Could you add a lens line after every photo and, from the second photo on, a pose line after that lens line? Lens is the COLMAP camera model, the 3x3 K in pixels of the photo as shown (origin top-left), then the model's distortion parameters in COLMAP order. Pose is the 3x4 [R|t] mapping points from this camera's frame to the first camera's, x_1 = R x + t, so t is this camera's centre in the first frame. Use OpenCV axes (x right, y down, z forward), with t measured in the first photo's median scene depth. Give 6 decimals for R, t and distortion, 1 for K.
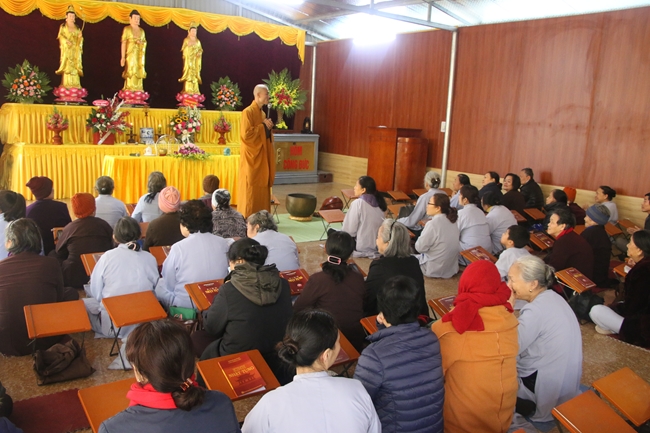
lens RADIAL K [[547.0, 0, 325.6], [0, 547.0, 213.5], [0, 0, 1]] dist [-0.100192, 0.055513]
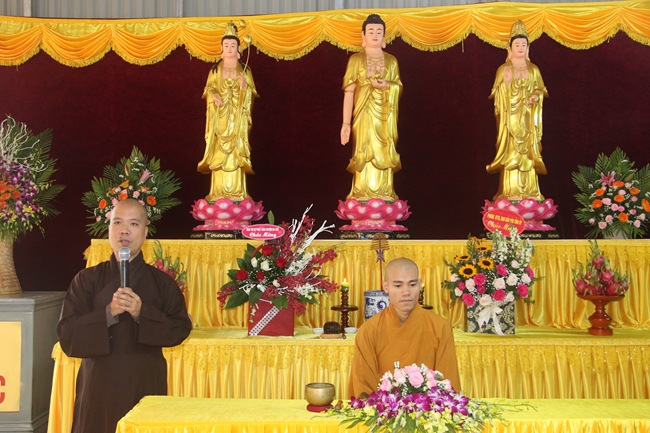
lens RADIAL K [[695.5, 0, 313.8], [0, 695.5, 215.5], [0, 0, 1]] dist [-0.035981, 0.000000]
pose [[0.784645, -0.063784, -0.616655, -0.059072], [-0.074003, 0.977944, -0.195318, -0.107148], [0.615512, 0.198890, 0.762619, 0.562711]]
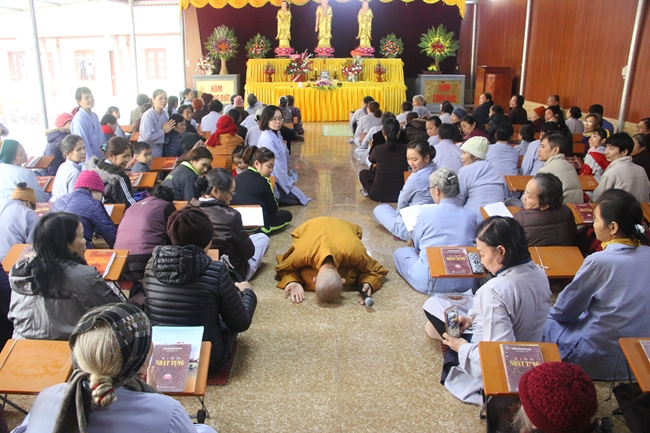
lens RADIAL K [[516.8, 0, 319.4], [0, 516.8, 220.2], [0, 0, 1]] dist [-0.170121, 0.084678]
pose [[0.791115, 0.132533, -0.597137, 0.553469], [-0.068205, 0.989270, 0.129205, 0.070614], [0.607853, -0.061488, 0.791665, -0.170968]]
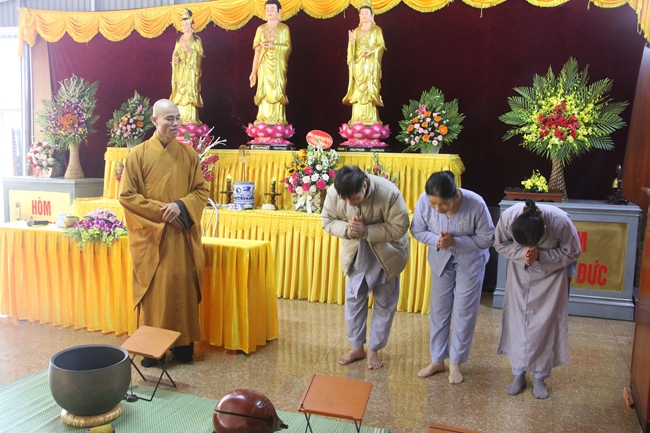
lens RADIAL K [[618.6, 0, 321.7], [0, 618.6, 217.7], [0, 0, 1]] dist [-0.091318, 0.000000]
pose [[0.534958, 0.056662, -0.842977, 0.293400], [-0.147256, 0.988730, -0.026990, -0.109007], [0.831947, 0.138572, 0.537272, 0.678797]]
